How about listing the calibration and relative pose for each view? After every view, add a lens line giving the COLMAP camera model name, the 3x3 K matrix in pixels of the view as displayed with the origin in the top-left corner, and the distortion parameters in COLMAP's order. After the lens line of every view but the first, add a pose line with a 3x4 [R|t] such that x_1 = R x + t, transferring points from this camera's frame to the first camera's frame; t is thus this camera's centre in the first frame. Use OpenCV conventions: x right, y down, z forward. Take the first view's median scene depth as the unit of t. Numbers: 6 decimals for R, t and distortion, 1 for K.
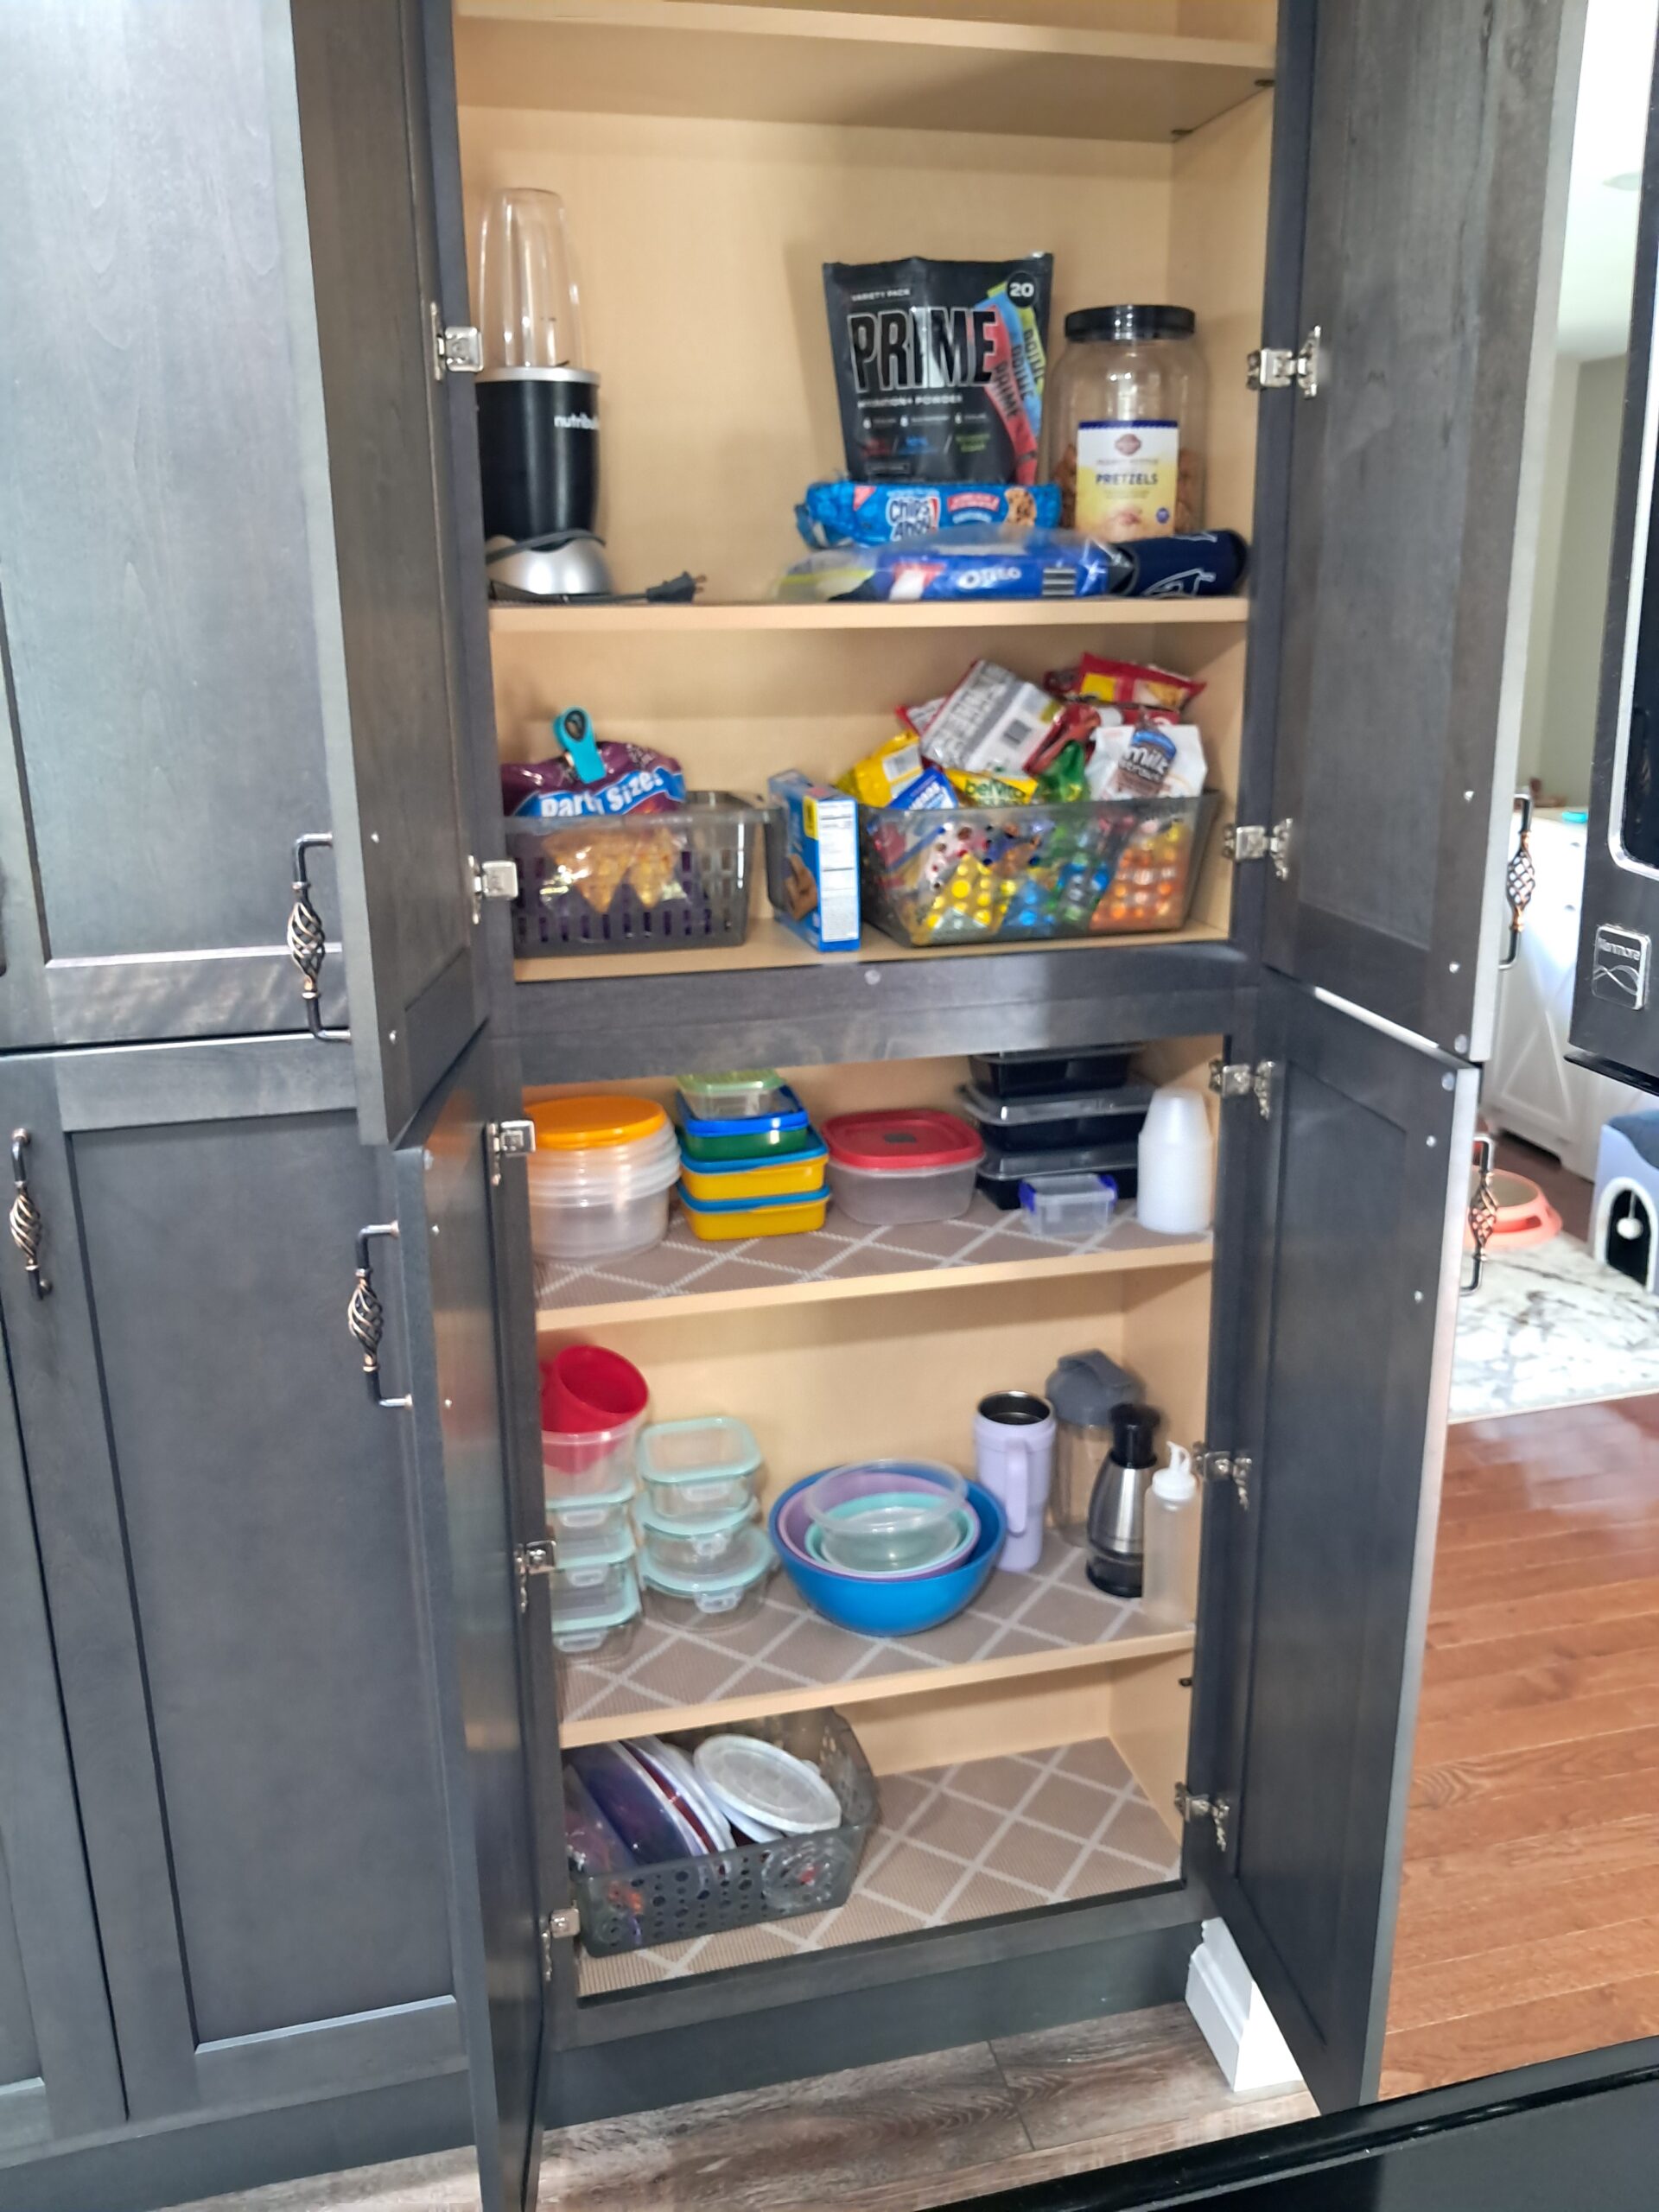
lens RADIAL K [[1750.0, 0, 861.6], [0, 1750.0, 1102.9], [0, 0, 1]] dist [0.016999, -0.026591]
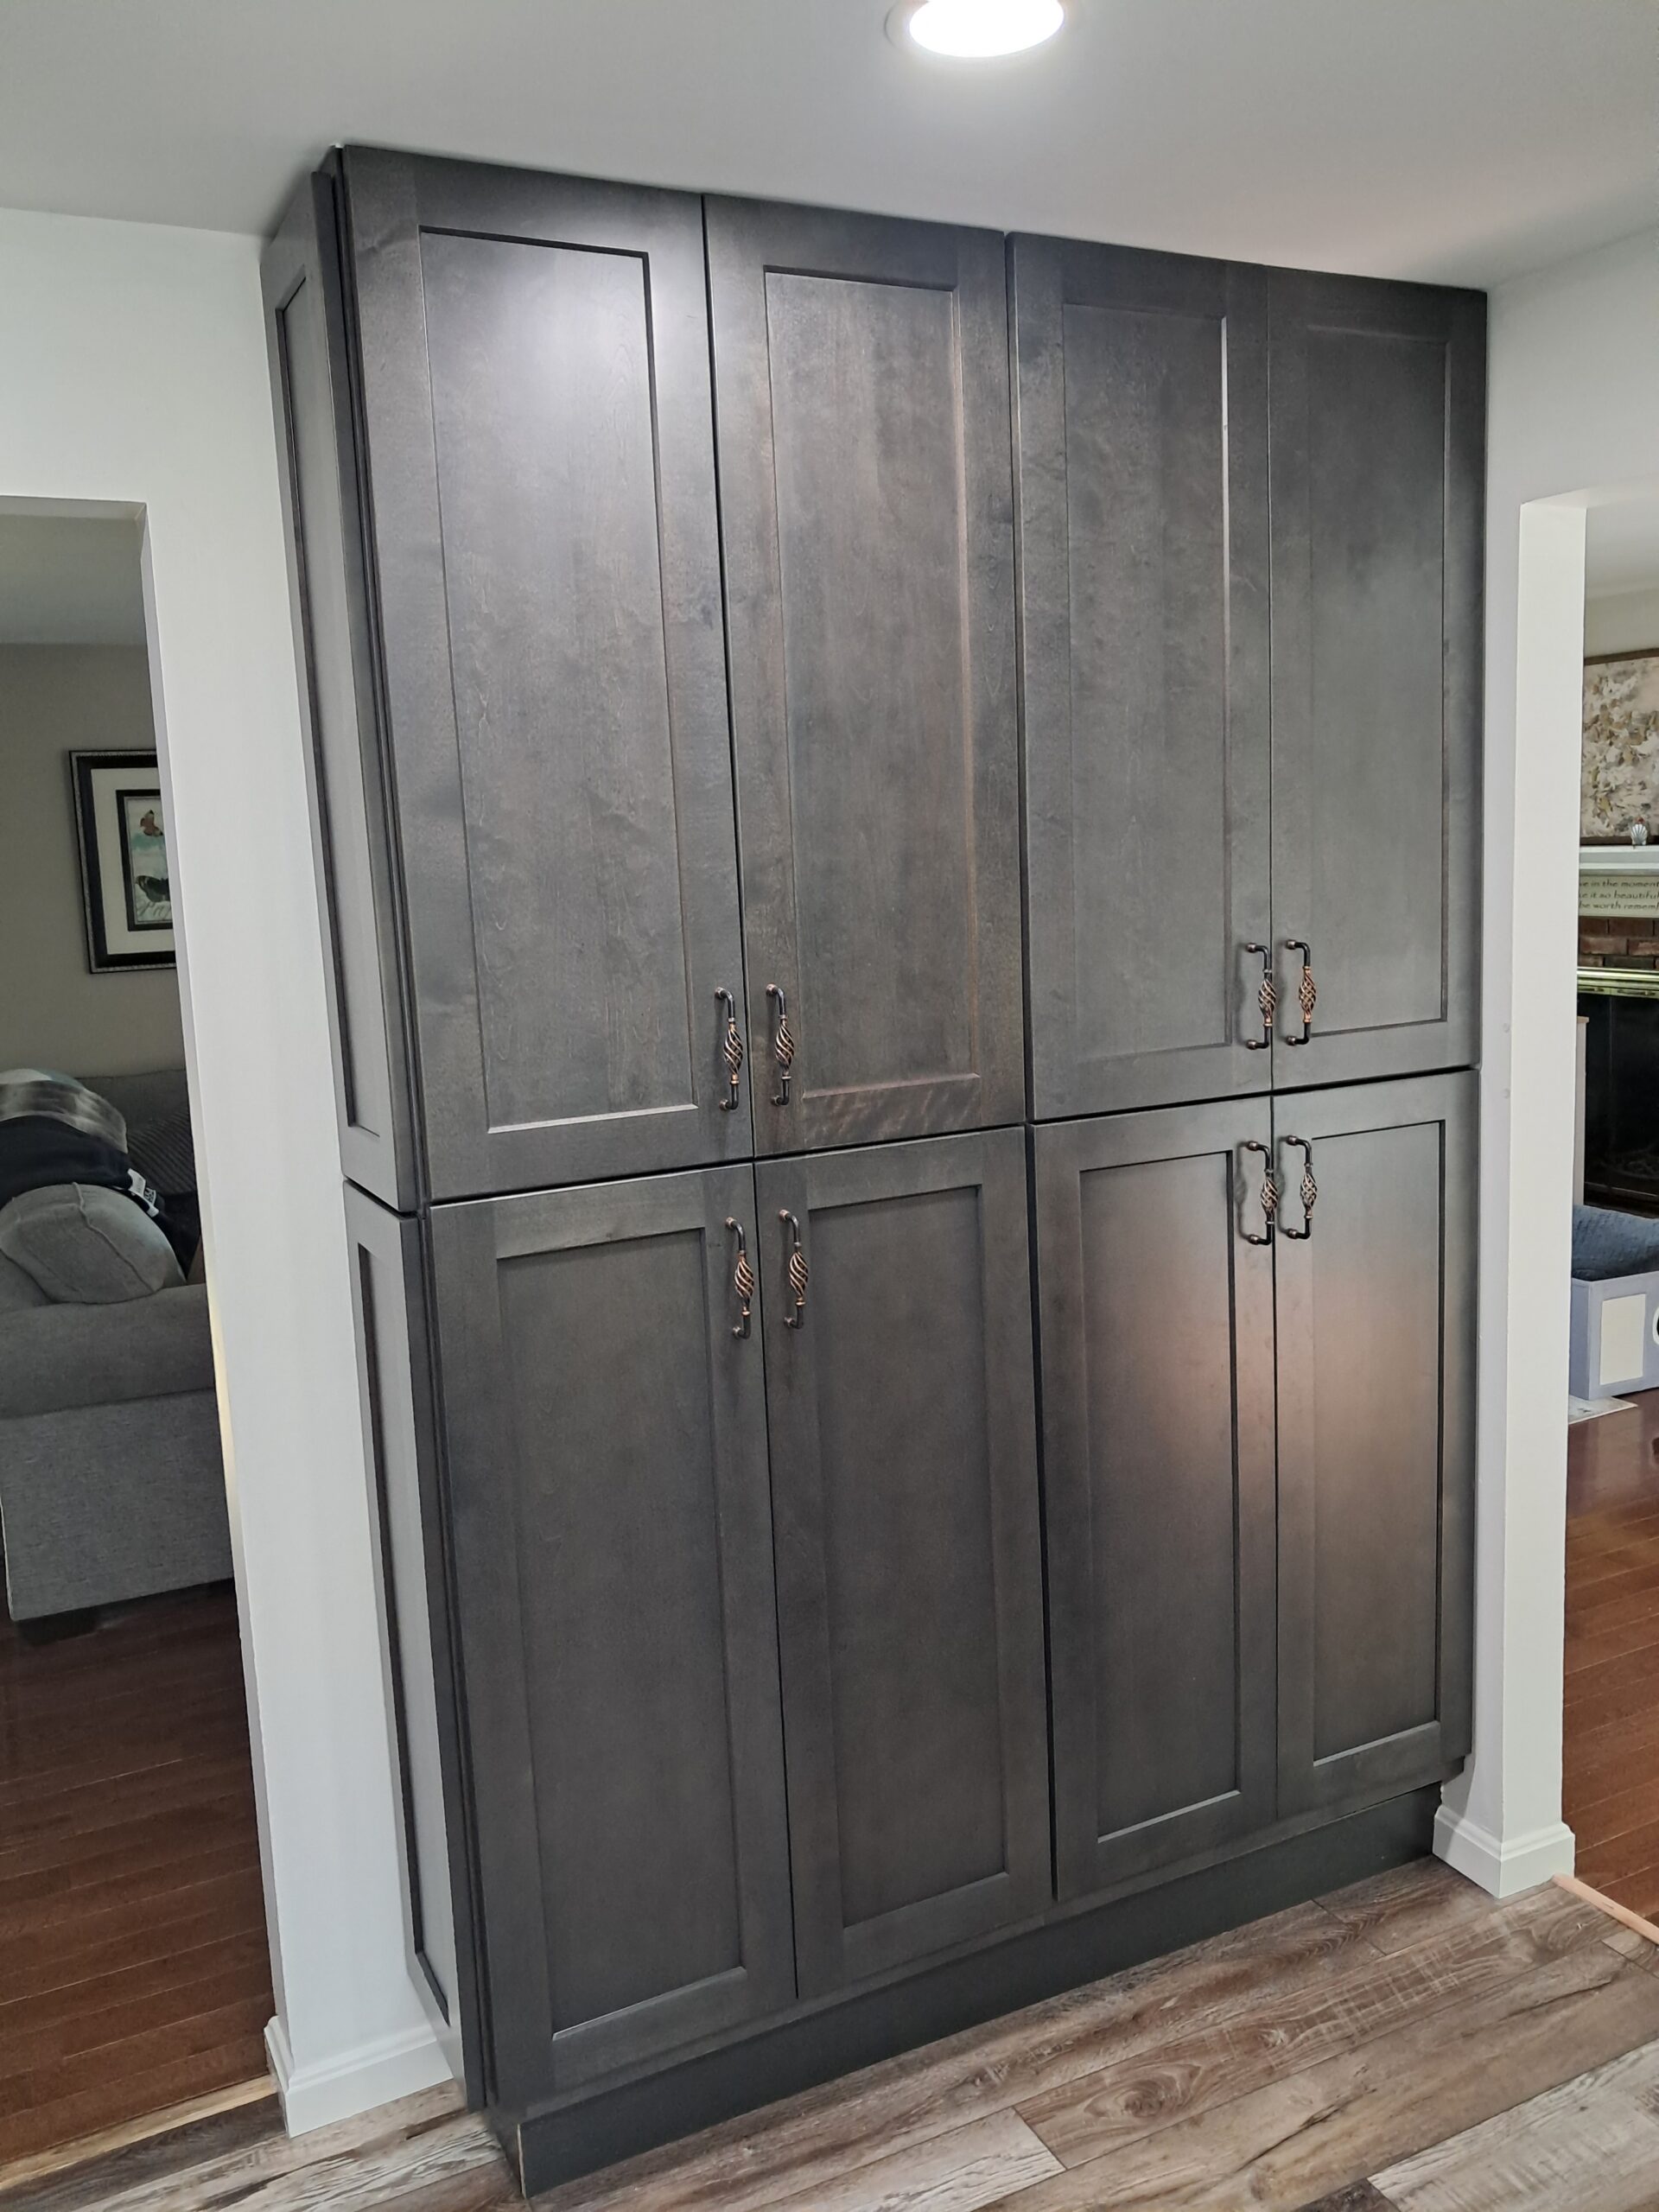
lens RADIAL K [[1750.0, 0, 817.8], [0, 1750.0, 1112.1], [0, 0, 1]] dist [0.016999, -0.026591]
pose [[0.977141, -0.067435, 0.201611, -0.611422], [0.096643, 0.985604, -0.138728, 0.114759], [-0.189354, 0.155041, 0.969591, -0.356540]]
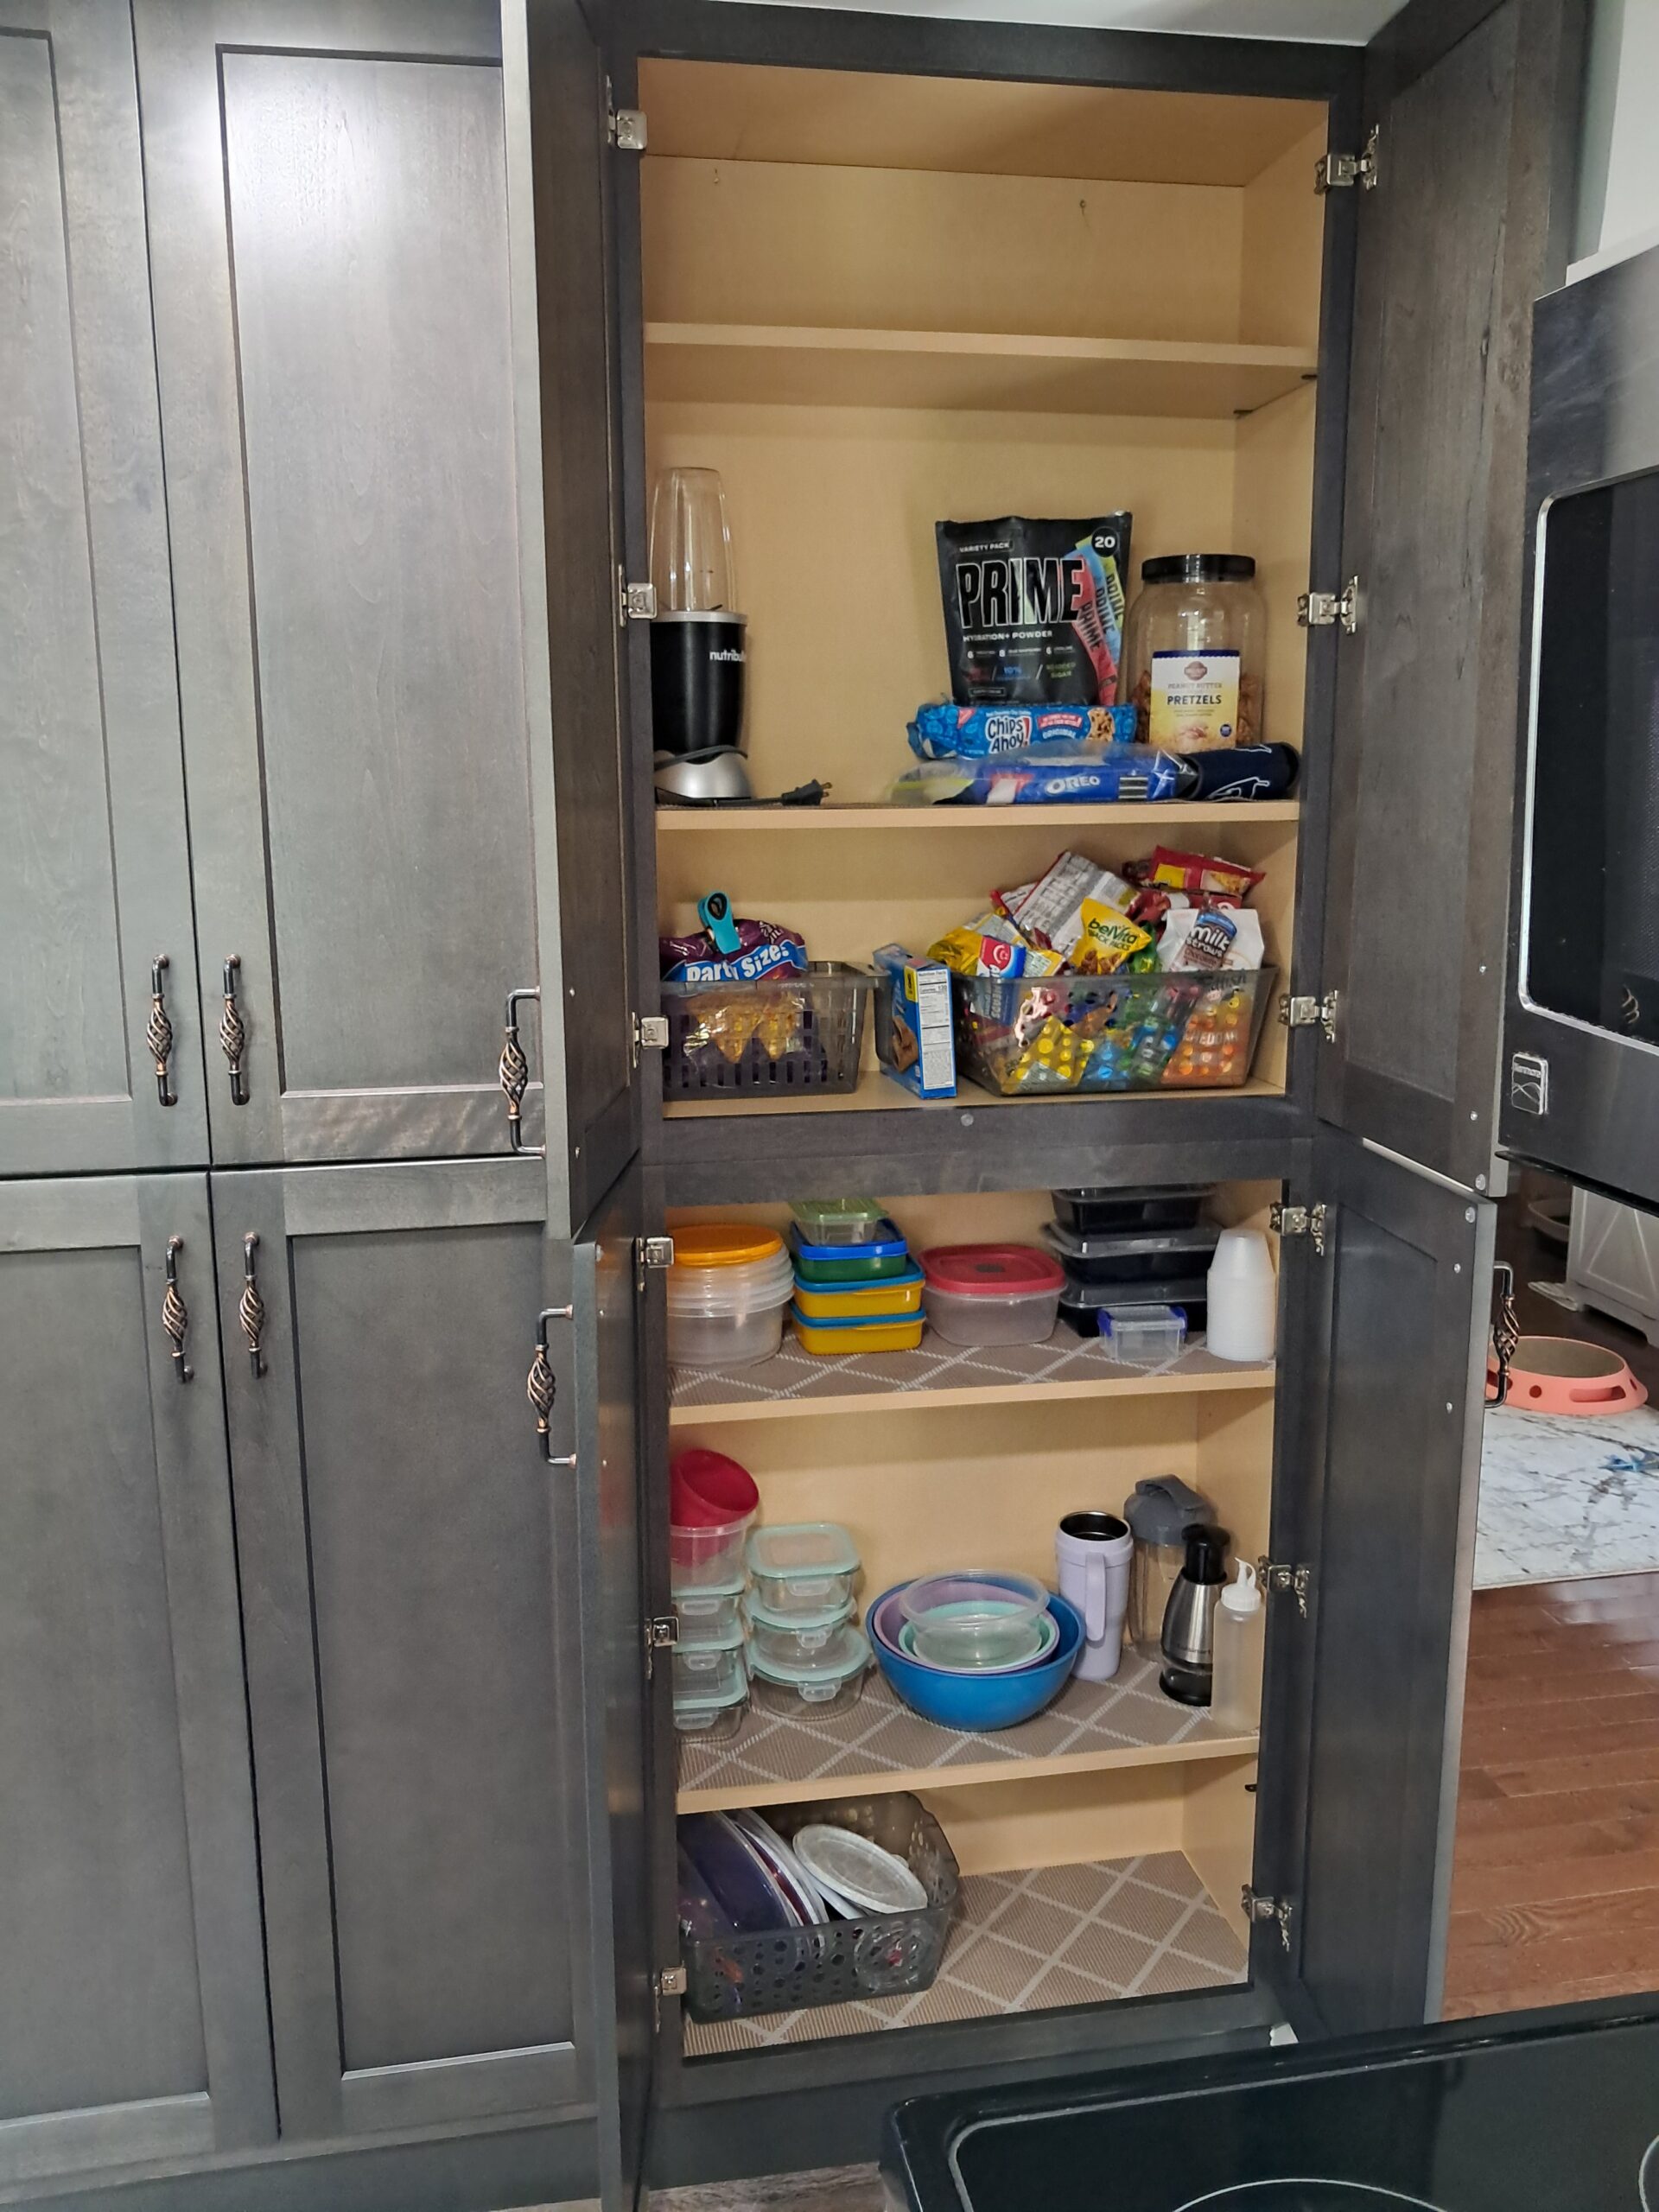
lens RADIAL K [[1750.0, 0, 828.3], [0, 1750.0, 1098.1], [0, 0, 1]] dist [0.016999, -0.026591]
pose [[0.997196, 0.015368, -0.073235, -0.001214], [-0.022974, 0.994293, -0.104178, 0.032912], [0.071216, 0.105568, 0.991859, -0.141159]]
